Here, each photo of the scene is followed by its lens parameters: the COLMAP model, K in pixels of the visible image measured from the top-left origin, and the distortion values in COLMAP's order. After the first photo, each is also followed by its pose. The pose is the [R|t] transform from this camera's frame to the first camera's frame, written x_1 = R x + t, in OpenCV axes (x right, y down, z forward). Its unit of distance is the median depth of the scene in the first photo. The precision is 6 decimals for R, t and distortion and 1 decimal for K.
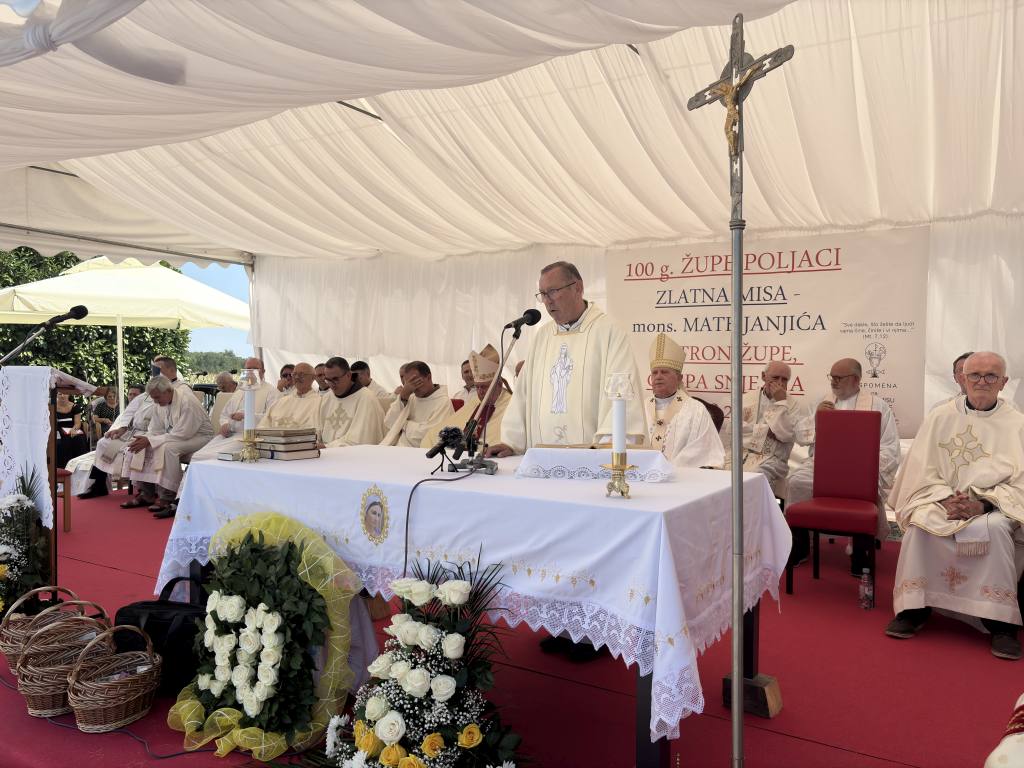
lens RADIAL K [[783.4, 0, 510.4], [0, 783.4, 386.3], [0, 0, 1]] dist [0.037250, -0.042712]
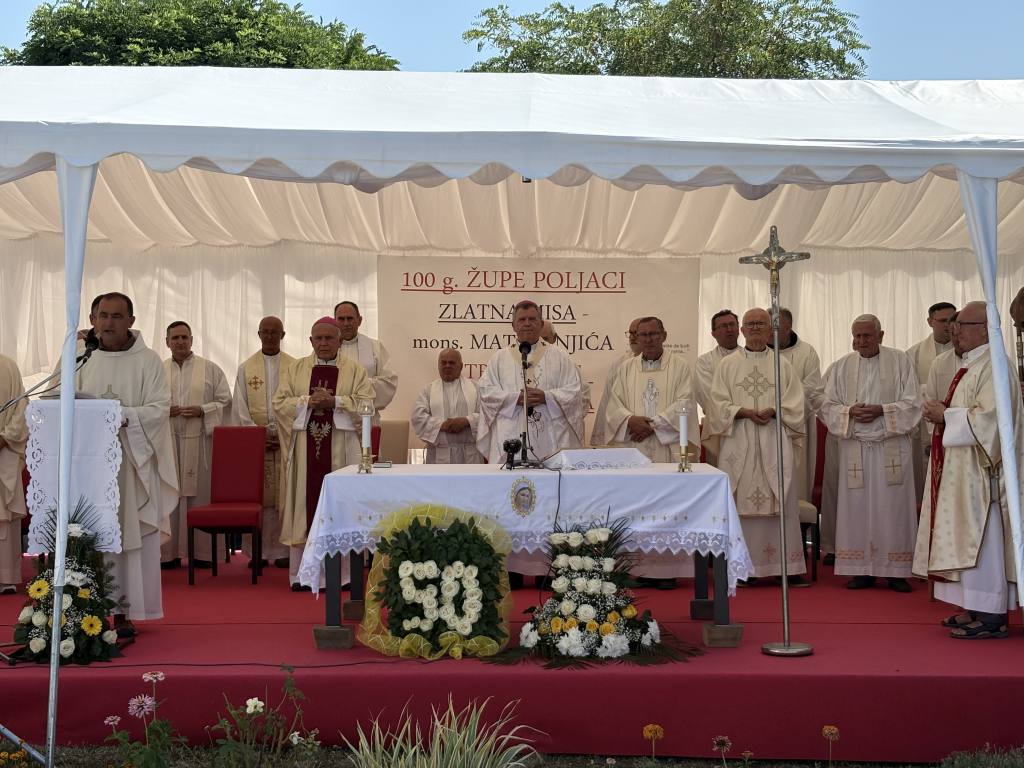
lens RADIAL K [[1560.3, 0, 537.7], [0, 1560.3, 380.2], [0, 0, 1]] dist [0.073230, 0.000000]
pose [[0.847863, -0.009580, 0.530130, -1.029057], [0.018933, 0.999746, -0.012215, -0.011894], [-0.529878, 0.020394, 0.847829, -0.913930]]
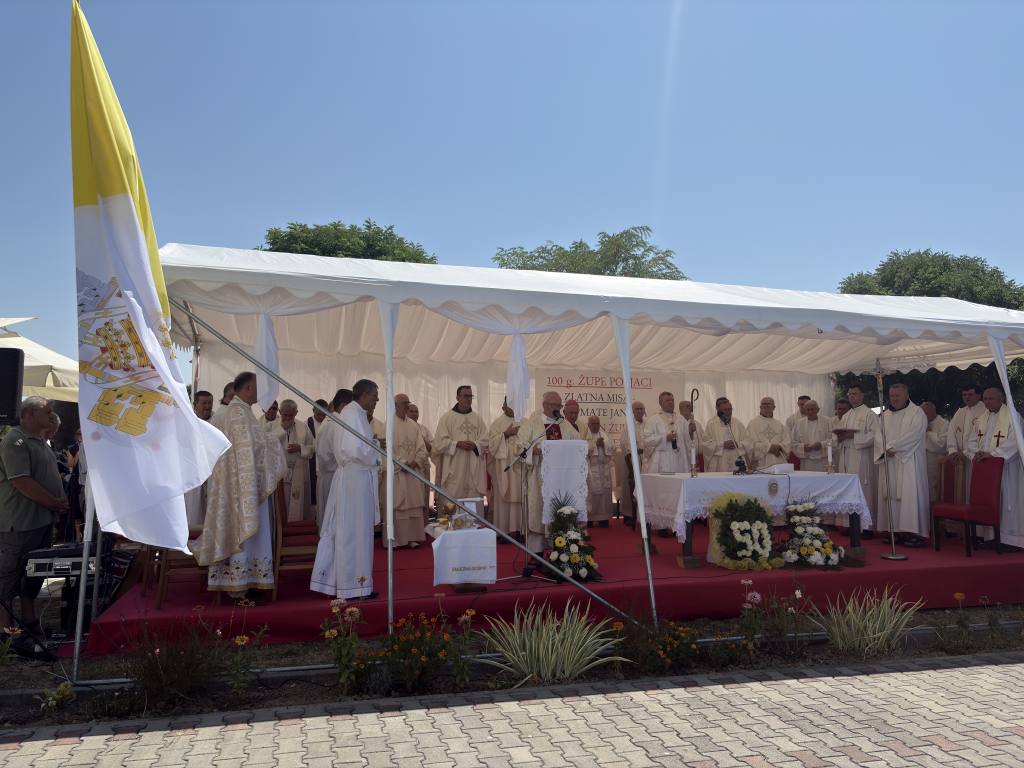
lens RADIAL K [[783.4, 0, 515.3], [0, 783.4, 380.9], [0, 0, 1]] dist [0.037250, -0.042712]
pose [[0.670449, 0.039590, 0.740899, -1.852991], [0.026182, 0.996691, -0.076950, -0.022573], [-0.741494, 0.070989, 0.667194, -0.184727]]
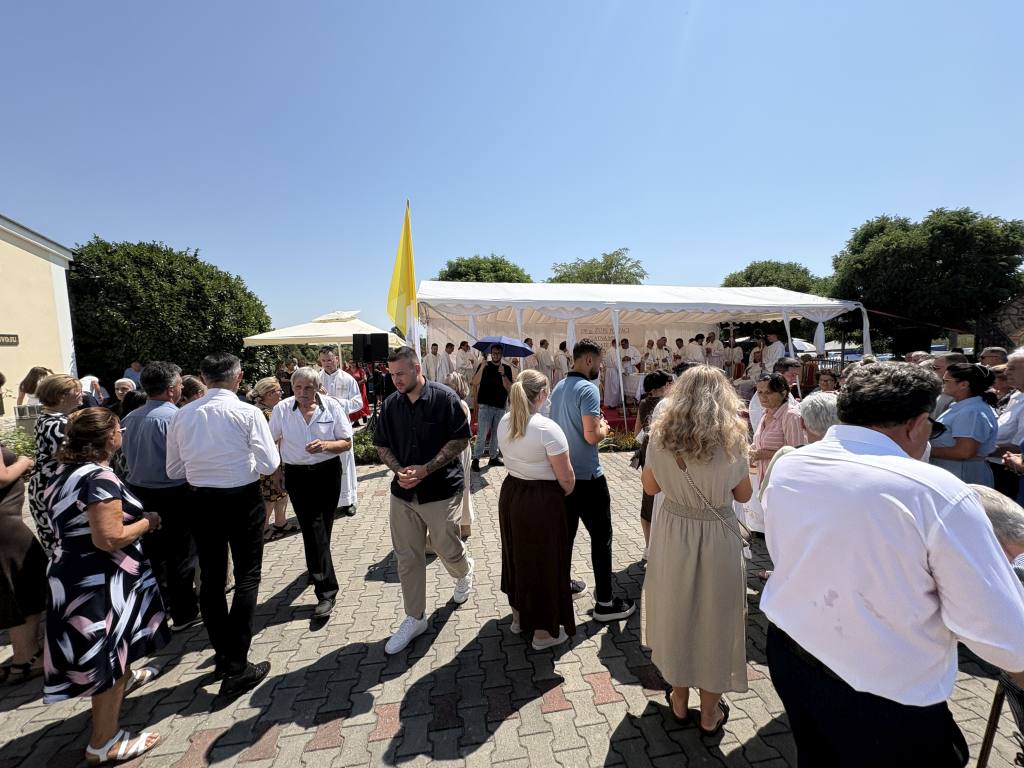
lens RADIAL K [[411.7, 0, 510.9], [0, 411.7, 381.7], [0, 0, 1]] dist [0.003537, 0.000896]
pose [[0.748180, -0.068912, 0.659907, -2.232854], [0.038573, 0.997427, 0.060426, -0.047336], [-0.662373, -0.019756, 0.748913, -0.448156]]
